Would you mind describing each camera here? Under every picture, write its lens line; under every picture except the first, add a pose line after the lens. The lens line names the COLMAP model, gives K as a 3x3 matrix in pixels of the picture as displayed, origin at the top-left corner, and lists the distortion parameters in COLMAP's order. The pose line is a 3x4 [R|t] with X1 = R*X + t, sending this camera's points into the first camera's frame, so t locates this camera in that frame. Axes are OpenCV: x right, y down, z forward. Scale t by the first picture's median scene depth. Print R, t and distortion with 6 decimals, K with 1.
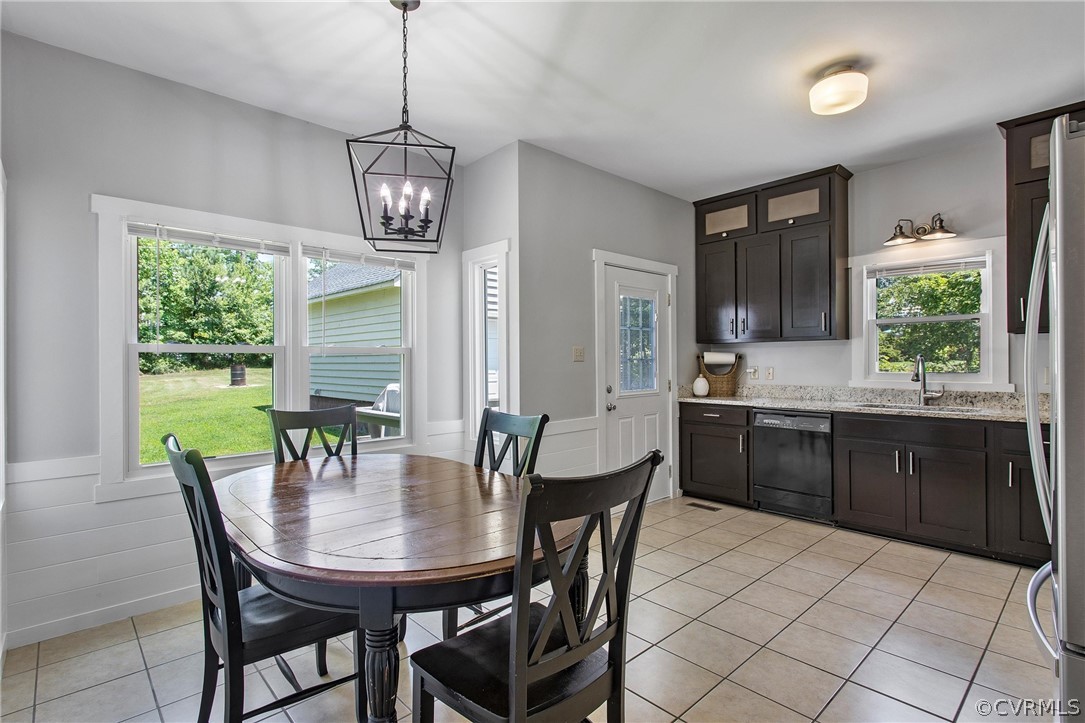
lens RADIAL K [[515.6, 0, 541.1], [0, 515.6, 359.0], [0, 0, 1]] dist [-0.002423, 0.000586]
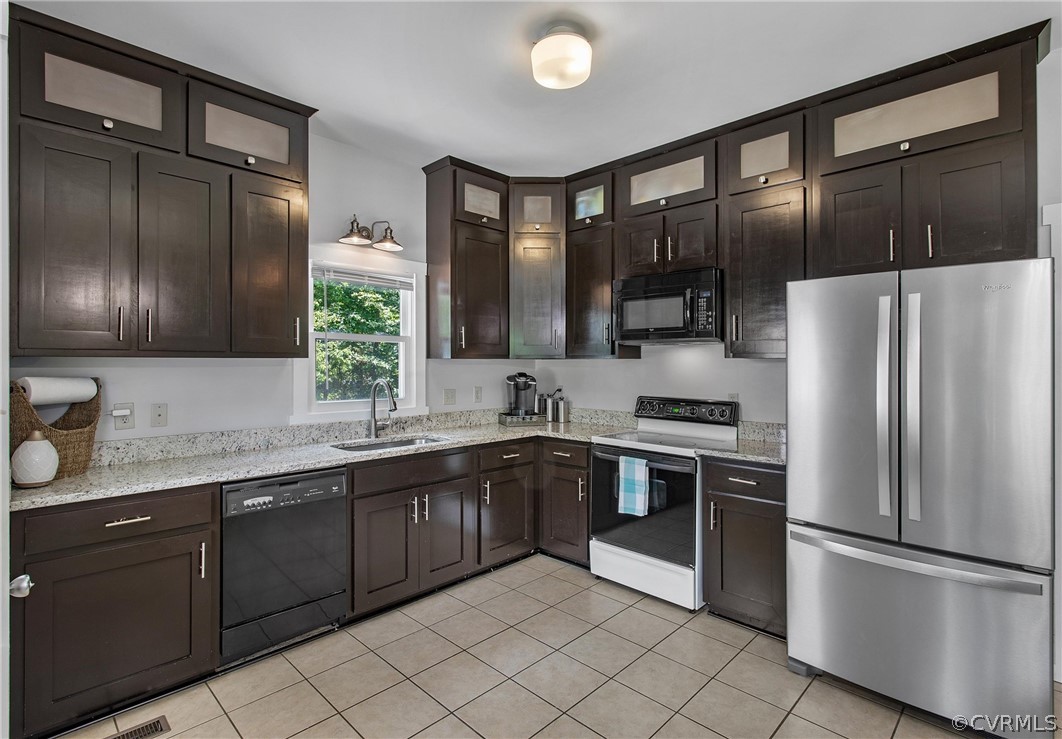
lens RADIAL K [[571.1, 0, 465.9], [0, 571.1, 354.8], [0, 0, 1]] dist [-0.001365, 0.000732]
pose [[-0.064117, 0.015299, 0.997825, -0.212302], [-0.005361, 0.999863, -0.015675, -0.033294], [-0.997928, -0.006354, -0.064026, 0.867797]]
